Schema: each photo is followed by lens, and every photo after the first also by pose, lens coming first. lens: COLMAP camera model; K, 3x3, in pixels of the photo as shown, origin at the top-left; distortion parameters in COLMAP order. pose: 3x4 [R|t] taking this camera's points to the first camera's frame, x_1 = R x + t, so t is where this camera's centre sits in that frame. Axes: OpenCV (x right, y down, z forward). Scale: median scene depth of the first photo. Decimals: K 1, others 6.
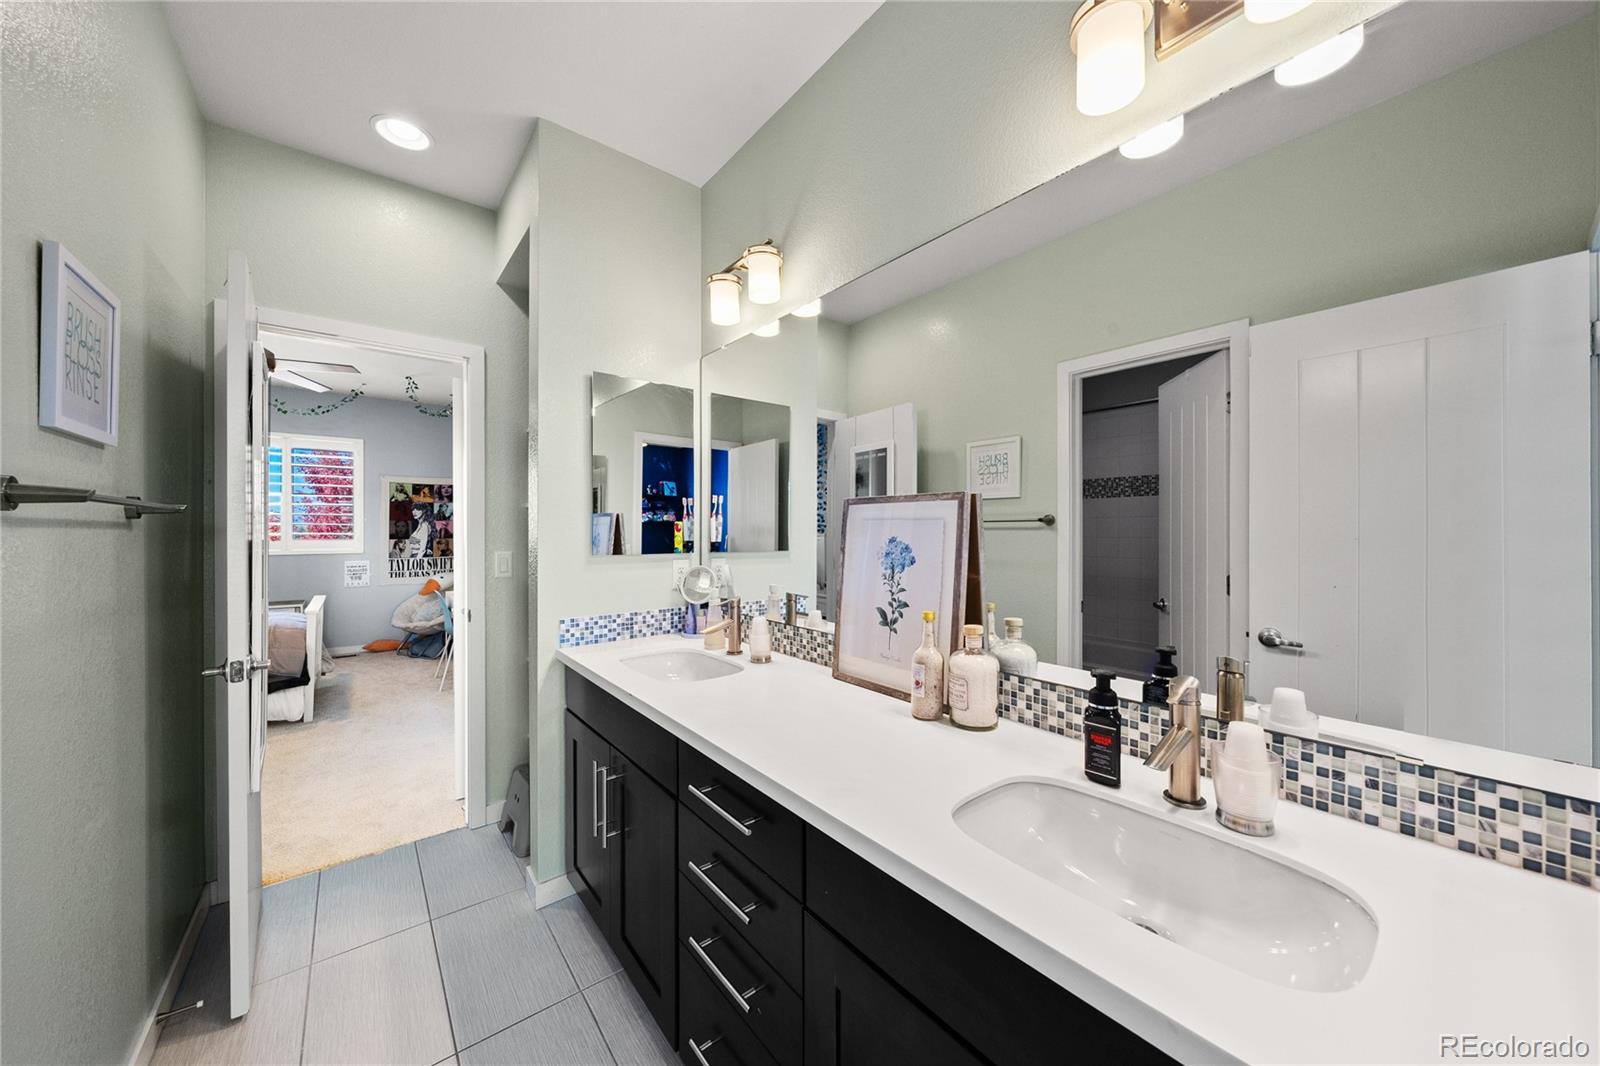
lens RADIAL K [[551.4, 0, 792.9], [0, 551.4, 529.1], [0, 0, 1]] dist [-0.000020, -0.000011]
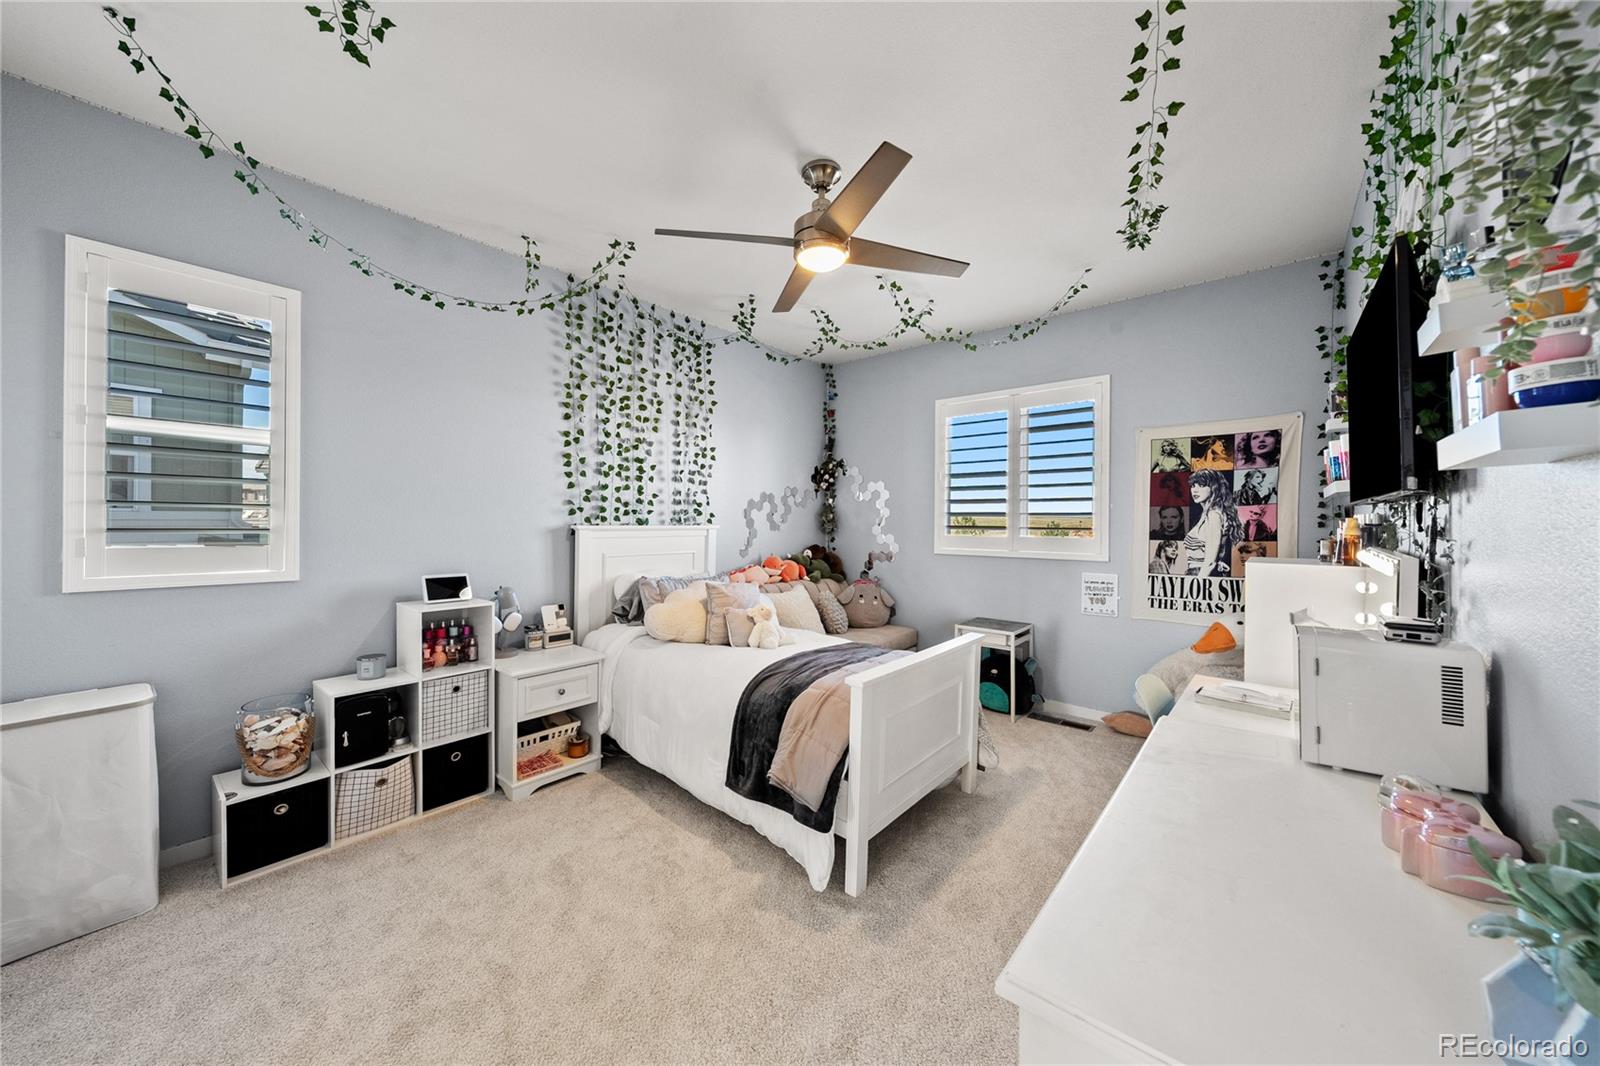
lens RADIAL K [[551.4, 0, 792.9], [0, 551.4, 529.1], [0, 0, 1]] dist [-0.000020, -0.000011]
pose [[0.191088, 0.007999, -0.981540, -0.236852], [-0.003617, 0.999966, 0.007445, 0.004264], [0.981566, 0.002127, 0.191111, 0.516314]]
